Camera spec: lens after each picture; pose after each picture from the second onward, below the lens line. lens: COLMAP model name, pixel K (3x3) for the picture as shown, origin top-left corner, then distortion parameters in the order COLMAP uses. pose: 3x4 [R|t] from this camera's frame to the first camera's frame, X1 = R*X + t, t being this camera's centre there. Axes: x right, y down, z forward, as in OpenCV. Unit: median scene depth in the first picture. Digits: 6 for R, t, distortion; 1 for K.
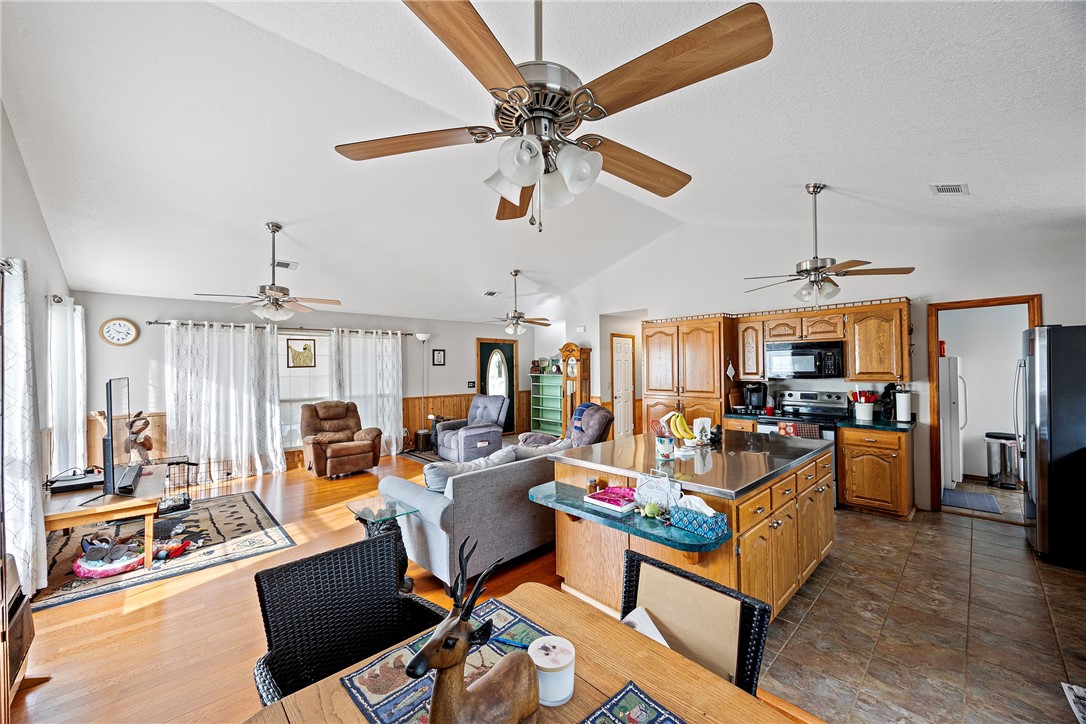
lens RADIAL K [[419.7, 0, 558.5], [0, 419.7, 361.7], [0, 0, 1]] dist [-0.009250, 0.000698]
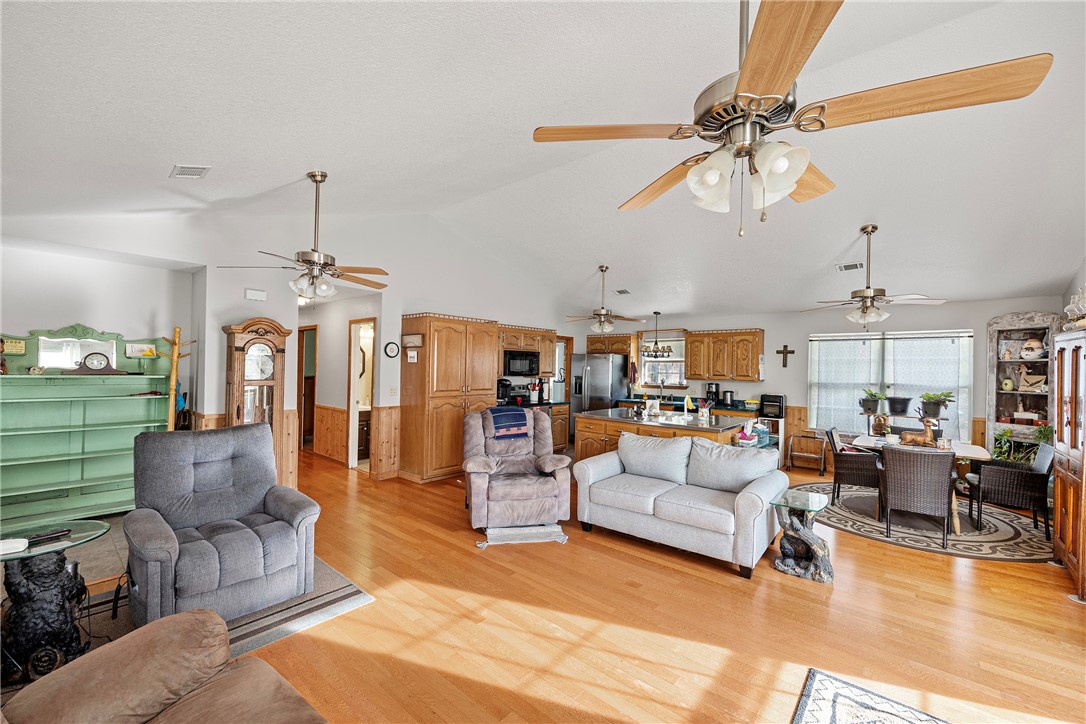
lens RADIAL K [[423.1, 0, 543.4], [0, 423.1, 364.8], [0, 0, 1]] dist [-0.000314, -0.001237]
pose [[-0.080932, 0.014698, 0.996611, -0.836402], [-0.029266, 0.999425, -0.017116, 0.022718], [-0.996290, -0.030553, -0.080456, 1.003600]]
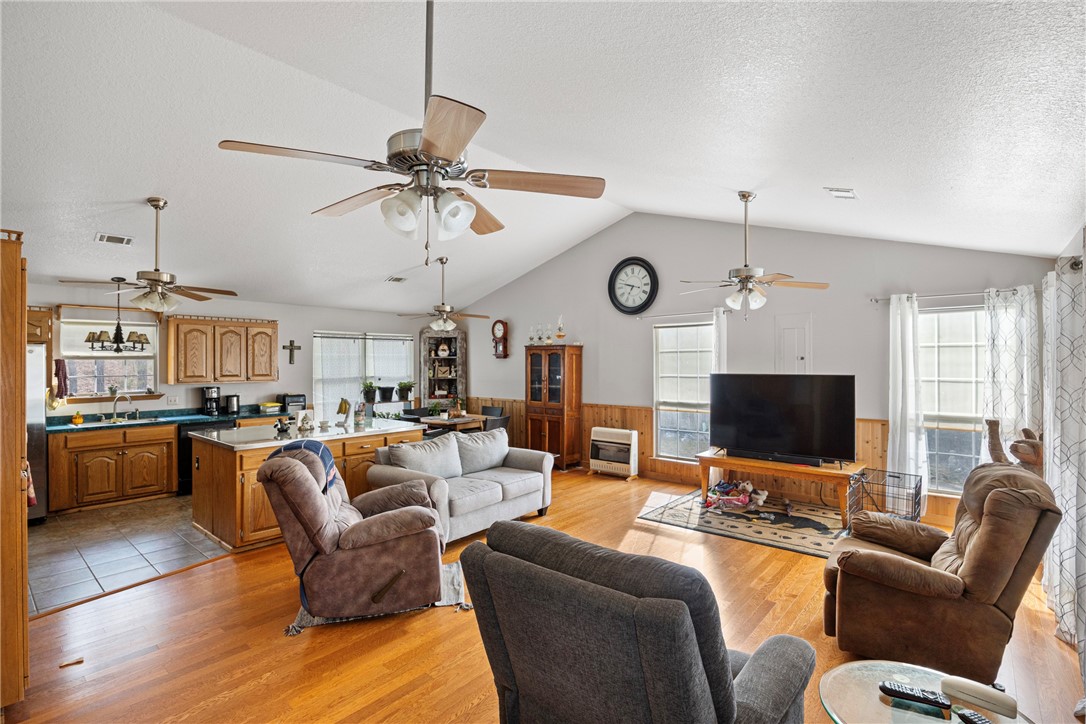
lens RADIAL K [[504.4, 0, 550.6], [0, 504.4, 357.9], [0, 0, 1]] dist [-0.024194, 0.001928]
pose [[-0.994988, 0.012185, -0.099249, -0.172086], [0.014313, 0.999682, -0.020763, 0.008683], [0.098964, -0.022079, -0.994846, 1.677502]]
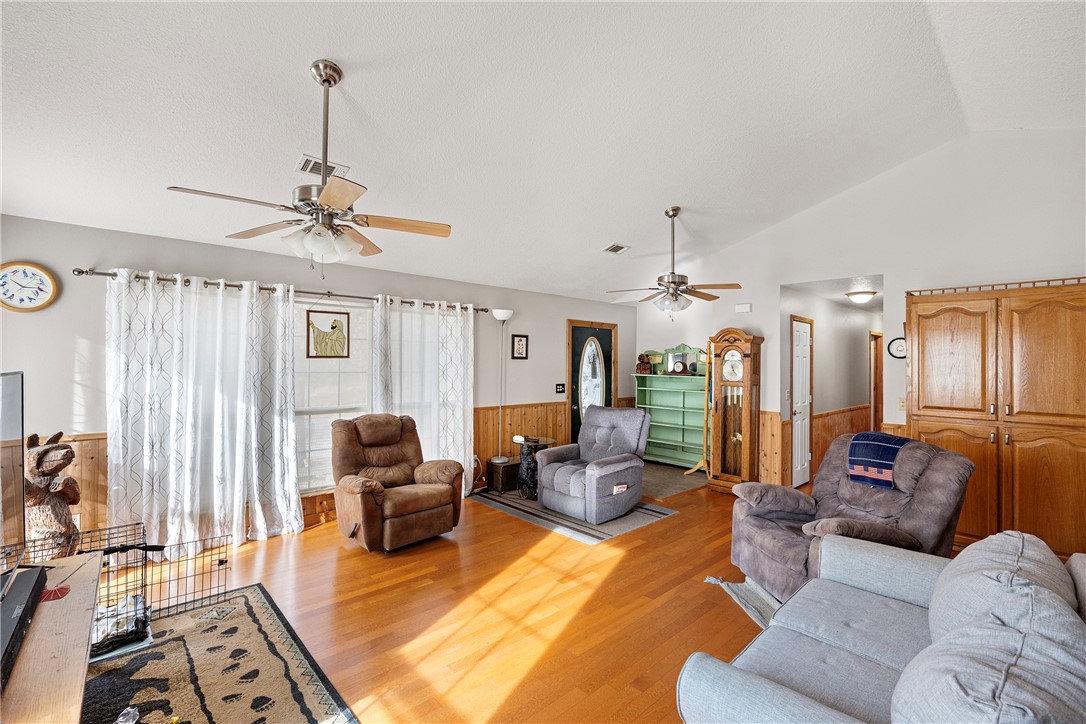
lens RADIAL K [[476.0, 0, 555.0], [0, 476.0, 357.0], [0, 0, 1]] dist [-0.016070, 0.000754]
pose [[0.999800, 0.019486, -0.004509, -0.350248], [-0.019491, 0.999809, -0.001123, 0.008308], [0.004487, 0.001211, 0.999989, 0.385623]]
